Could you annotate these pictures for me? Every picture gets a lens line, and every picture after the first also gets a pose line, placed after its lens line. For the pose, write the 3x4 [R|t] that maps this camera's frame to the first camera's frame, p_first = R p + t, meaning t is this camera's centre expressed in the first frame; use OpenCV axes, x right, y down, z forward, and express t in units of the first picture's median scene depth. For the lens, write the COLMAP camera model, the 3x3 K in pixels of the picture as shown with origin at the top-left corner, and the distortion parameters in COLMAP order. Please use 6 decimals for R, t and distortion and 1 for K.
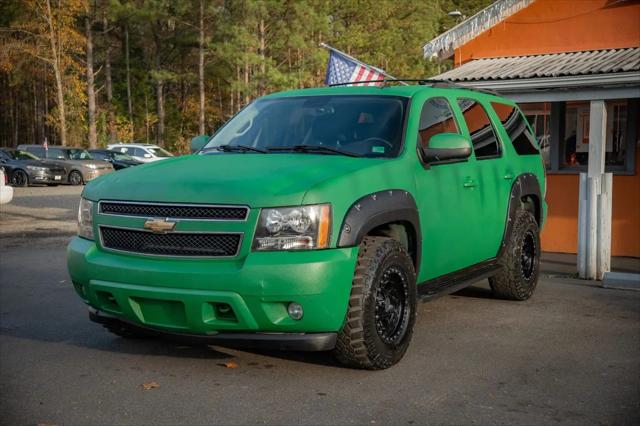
lens RADIAL K [[910.2, 0, 337.5], [0, 910.2, 228.4], [0, 0, 1]] dist [0.179987, 0.132561]
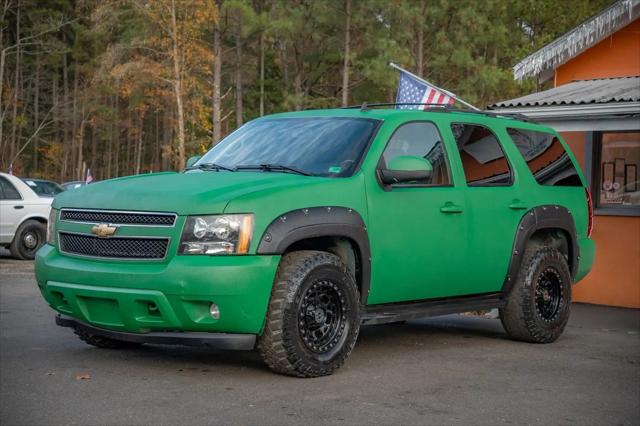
lens RADIAL K [[1221.4, 0, 336.0], [0, 1221.4, 212.2], [0, 0, 1]] dist [0.509950, 0.032810]
pose [[0.981749, 0.027246, -0.188218, 0.260858], [-0.041120, 0.996685, -0.070207, 0.049610], [0.185681, 0.076665, 0.979615, -0.297406]]
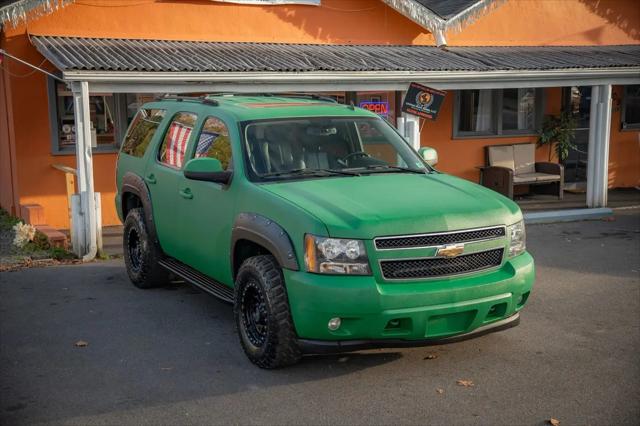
lens RADIAL K [[910.2, 0, 337.5], [0, 910.2, 228.4], [0, 0, 1]] dist [0.179987, 0.132561]
pose [[0.528705, -0.140871, 0.837034, -0.905796], [0.072740, 0.990024, 0.120673, -0.133613], [-0.845683, -0.002915, 0.533677, 0.363026]]
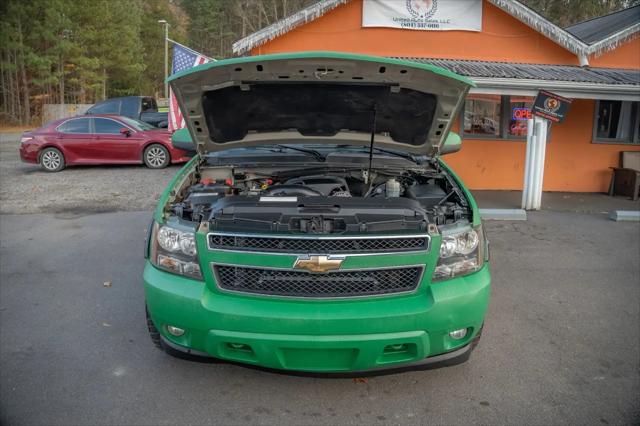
lens RADIAL K [[525.2, 0, 333.1], [0, 525.2, 201.4], [0, 0, 1]] dist [-0.232838, 0.154376]
pose [[0.861489, -0.083019, 0.500944, -0.301275], [0.029192, 0.993010, 0.114365, -0.082092], [-0.506937, -0.083901, 0.857890, 0.431817]]
